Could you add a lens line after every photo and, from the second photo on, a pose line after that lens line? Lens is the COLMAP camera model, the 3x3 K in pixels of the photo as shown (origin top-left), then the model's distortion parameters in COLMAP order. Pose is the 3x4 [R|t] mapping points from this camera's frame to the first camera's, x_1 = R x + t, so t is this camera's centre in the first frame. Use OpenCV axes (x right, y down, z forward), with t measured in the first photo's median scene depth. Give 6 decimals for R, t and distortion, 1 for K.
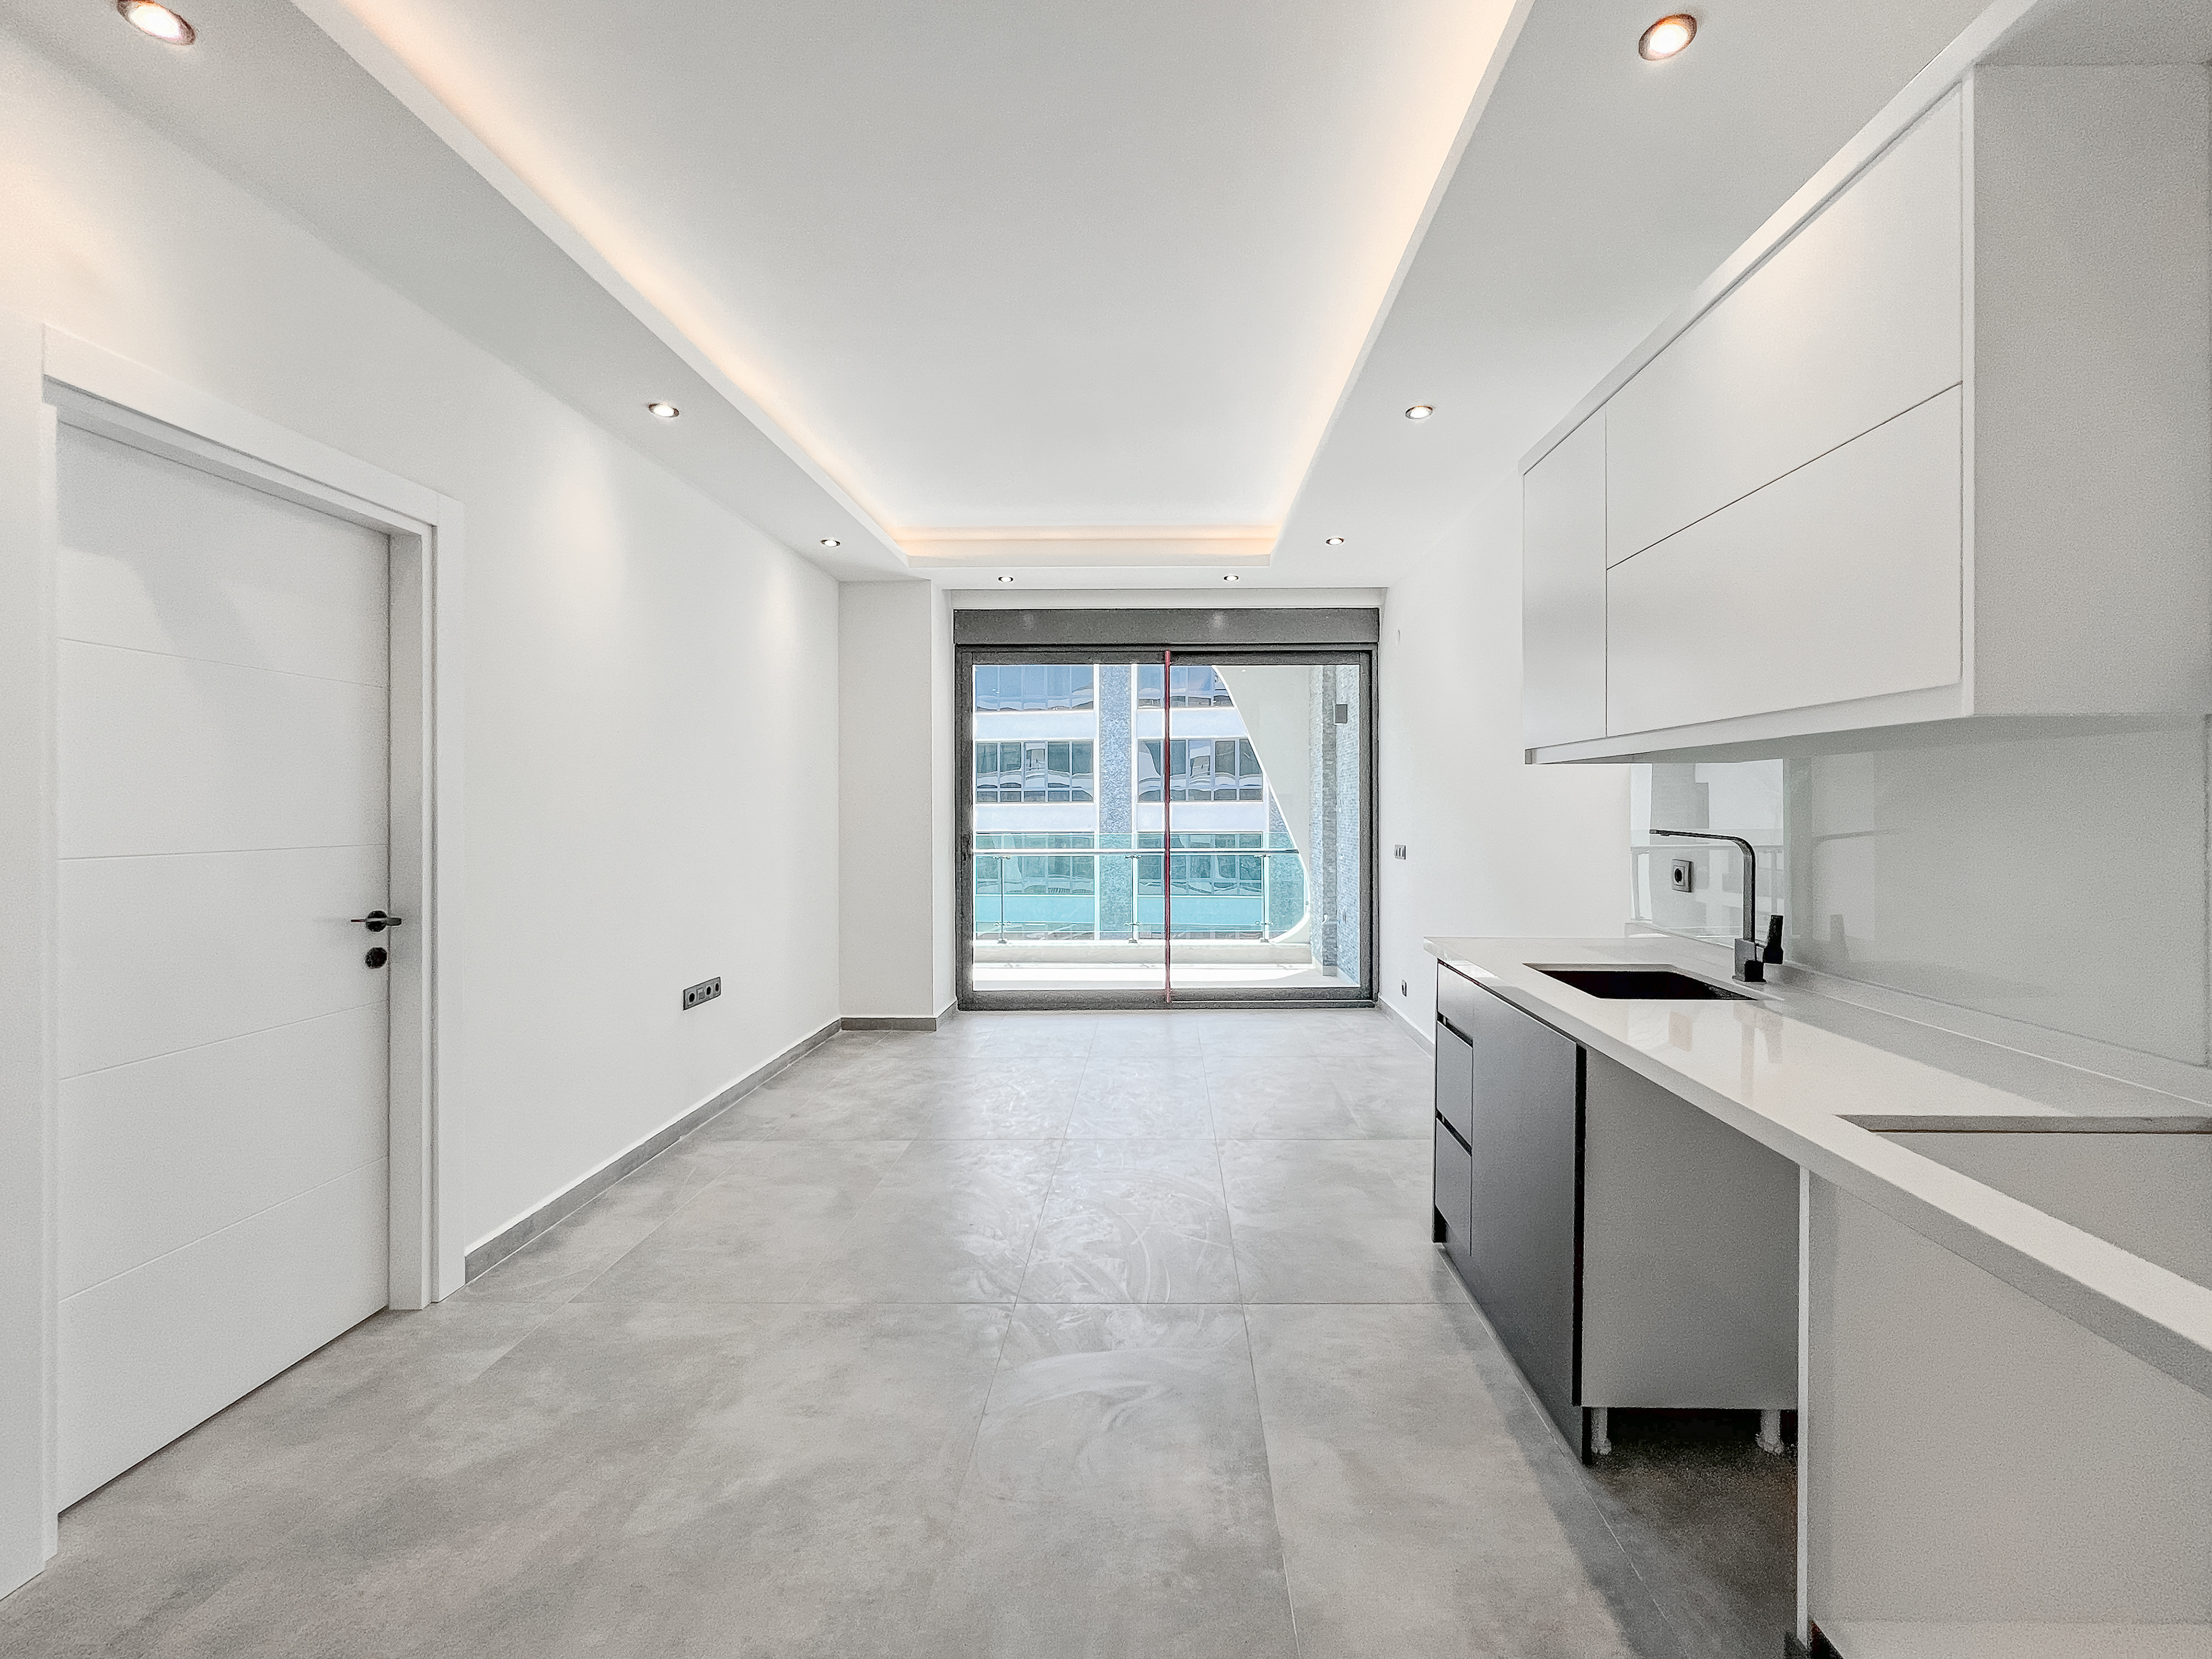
lens RADIAL K [[913.4, 0, 1175.7], [0, 913.4, 813.4], [0, 0, 1]] dist [0.000723, 0.000800]
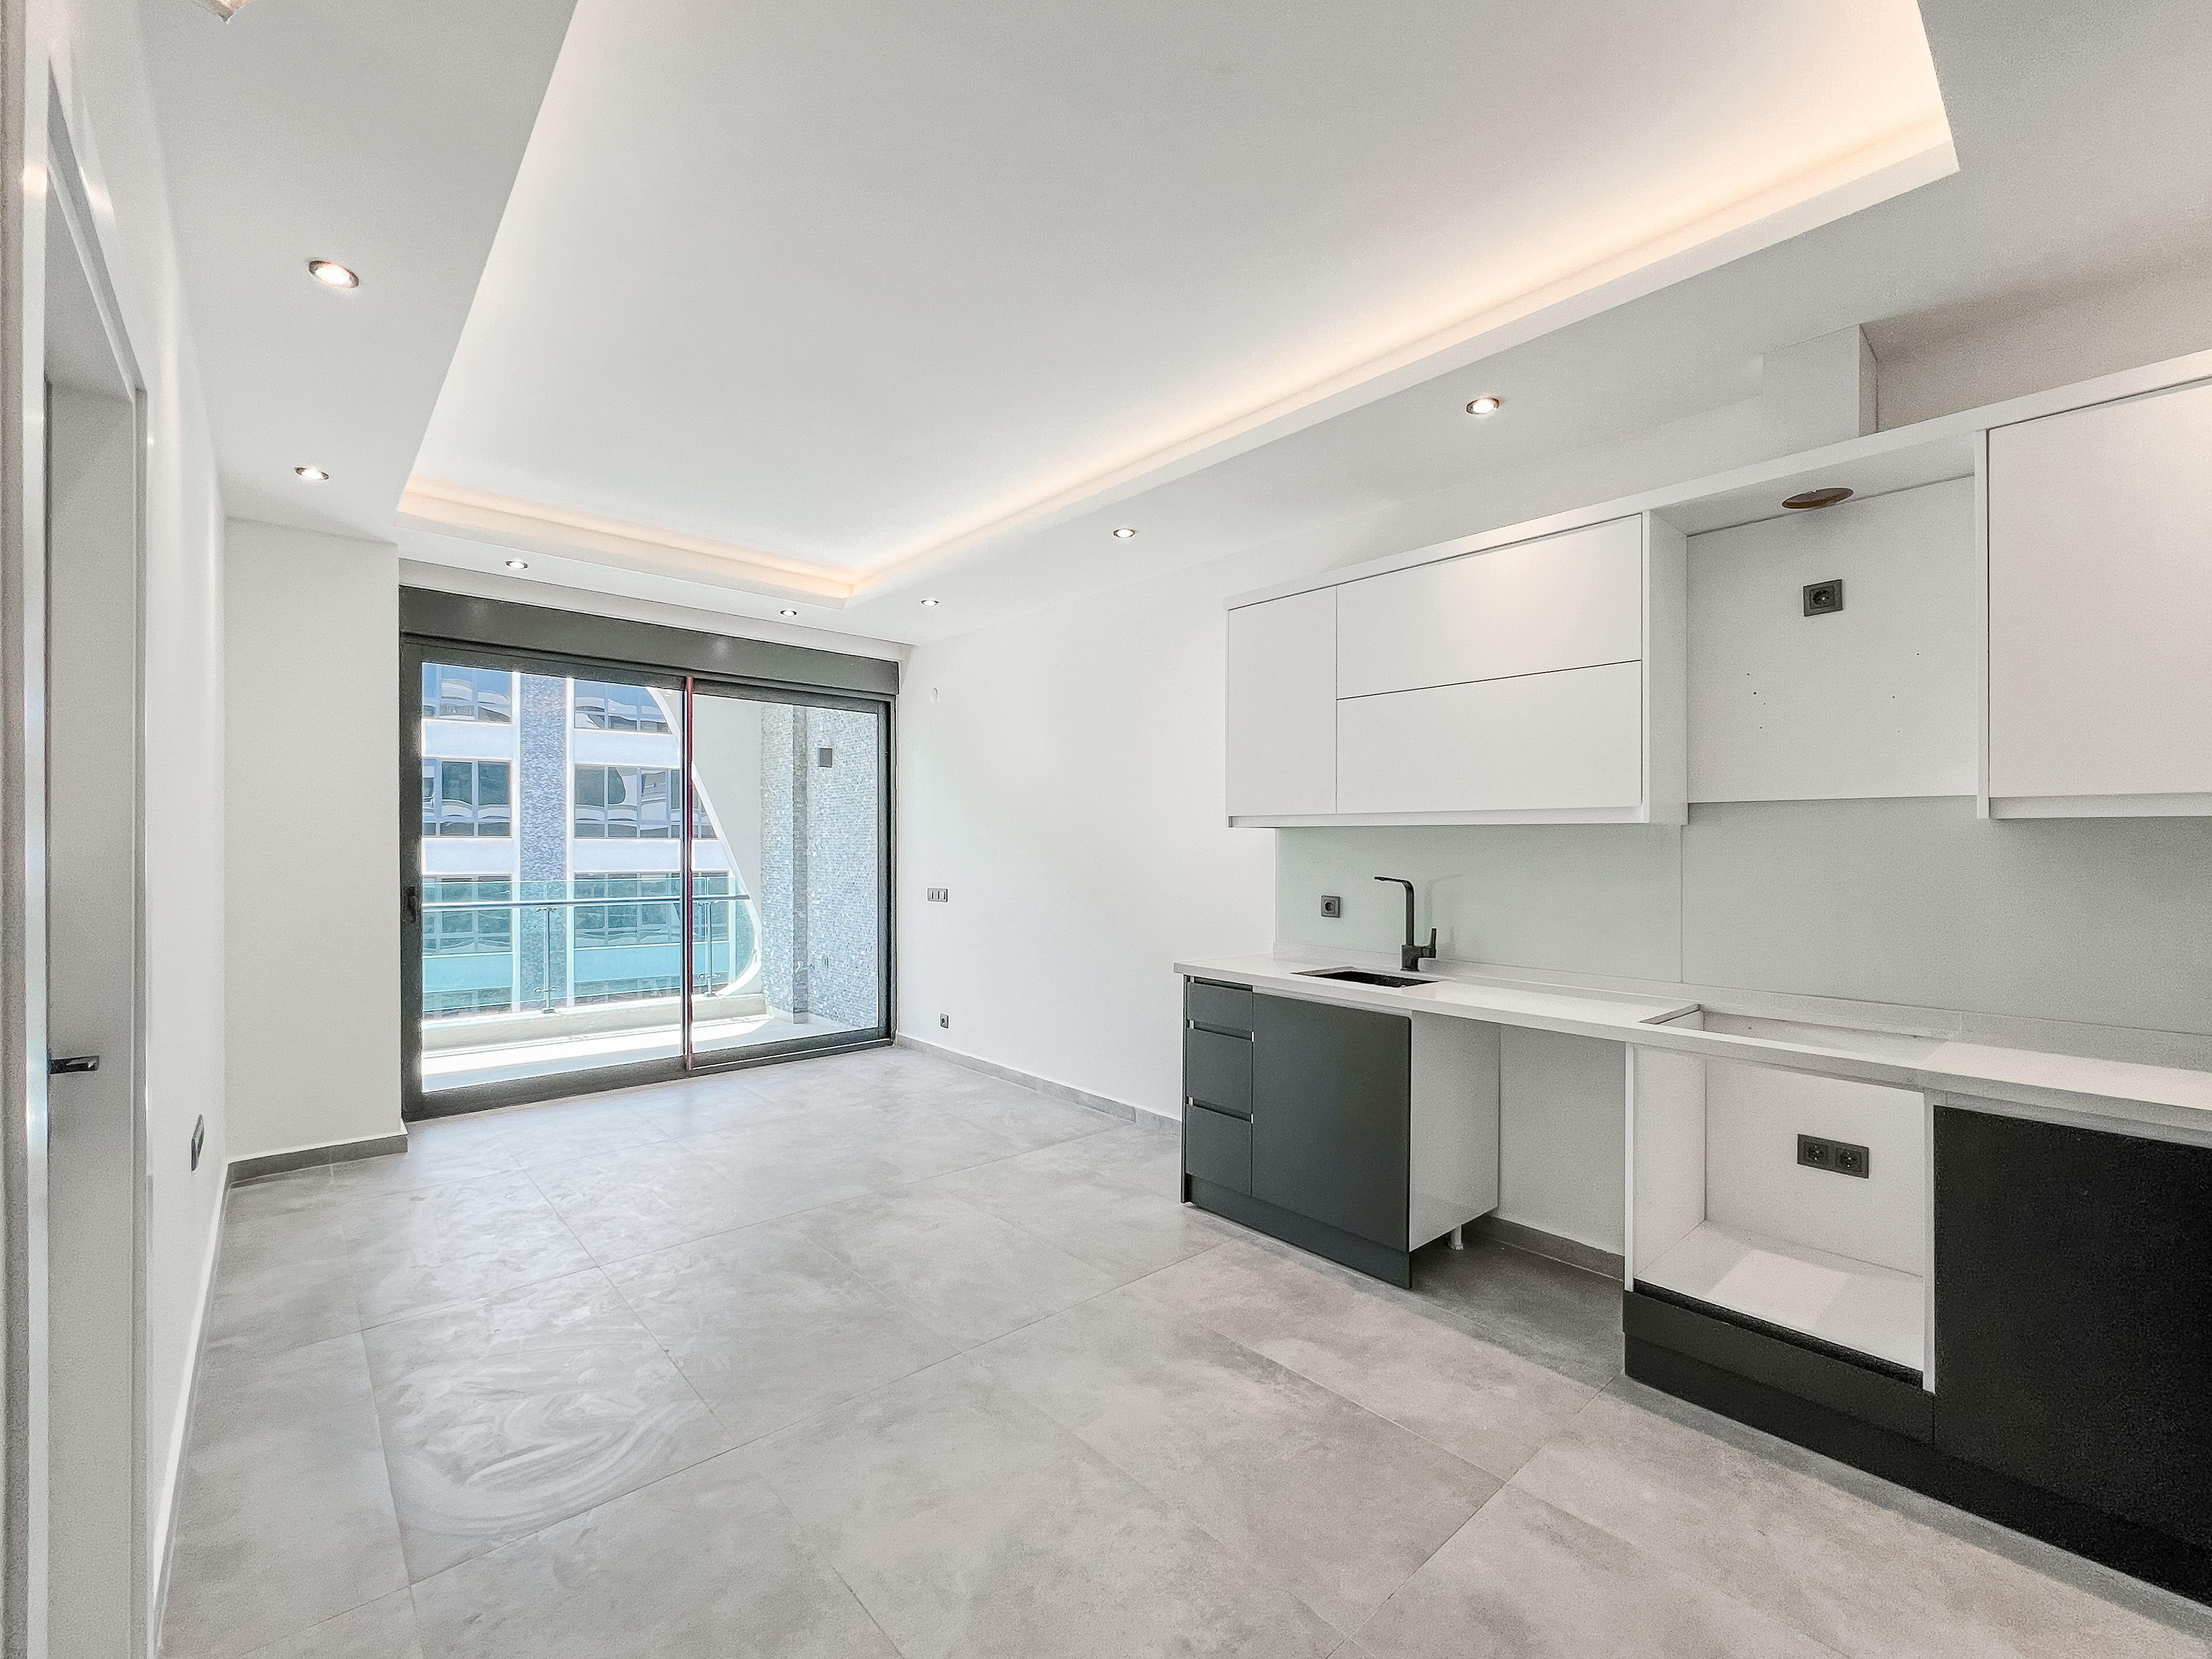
lens RADIAL K [[913.4, 0, 1114.9], [0, 913.4, 836.9], [0, 0, 1]] dist [0.000723, 0.000800]
pose [[0.745350, 0.018797, 0.666409, -0.295560], [-0.007546, 0.999776, -0.019760, -0.005549], [-0.666631, 0.009699, 0.745325, 0.052628]]
